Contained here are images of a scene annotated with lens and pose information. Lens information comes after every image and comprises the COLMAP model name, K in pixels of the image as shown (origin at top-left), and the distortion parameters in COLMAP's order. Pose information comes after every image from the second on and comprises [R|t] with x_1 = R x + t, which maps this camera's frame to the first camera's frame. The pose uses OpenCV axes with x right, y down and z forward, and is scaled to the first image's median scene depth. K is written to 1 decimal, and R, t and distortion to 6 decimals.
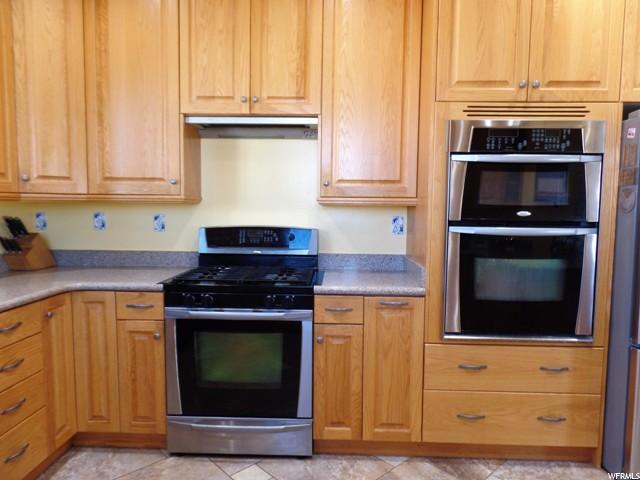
lens RADIAL K [[435.6, 0, 320.5], [0, 435.6, 240.0], [0, 0, 1]] dist [0.000348, -0.005507]
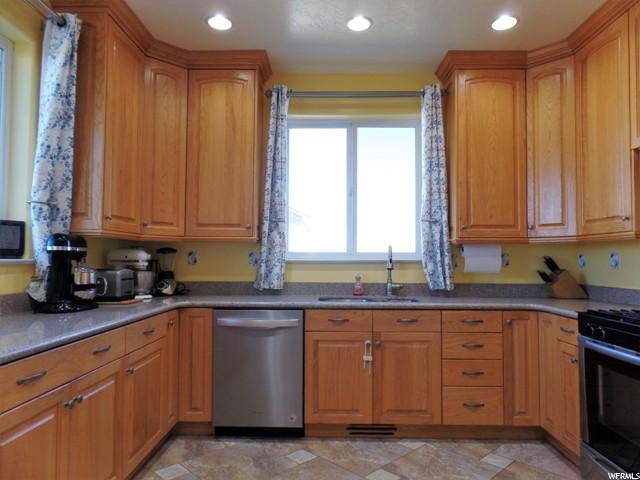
lens RADIAL K [[435.6, 0, 322.2], [0, 435.6, 240.3], [0, 0, 1]] dist [0.000348, -0.005507]
pose [[0.025058, -0.054605, -0.998194, 0.691408], [-0.080950, 0.995117, -0.056469, 0.032570], [0.996403, 0.082218, 0.020515, 0.307128]]
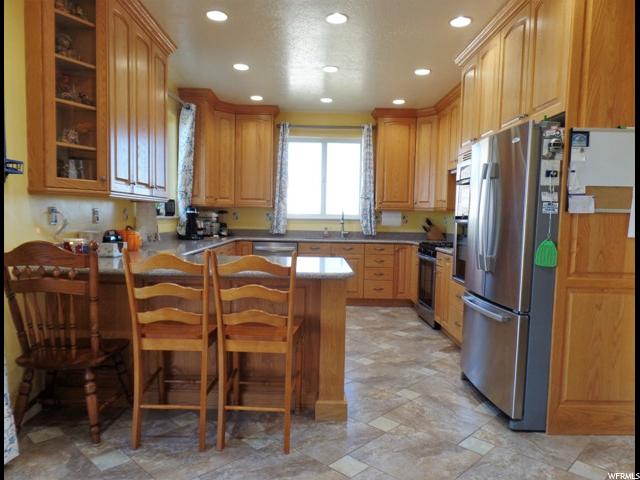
lens RADIAL K [[435.6, 0, 318.8], [0, 435.6, 245.9], [0, 0, 1]] dist [0.000348, -0.005507]
pose [[0.055496, 0.058118, -0.996766, 1.983706], [-0.093967, 0.994178, 0.052735, 0.036929], [0.994027, 0.090737, 0.060634, 0.267702]]
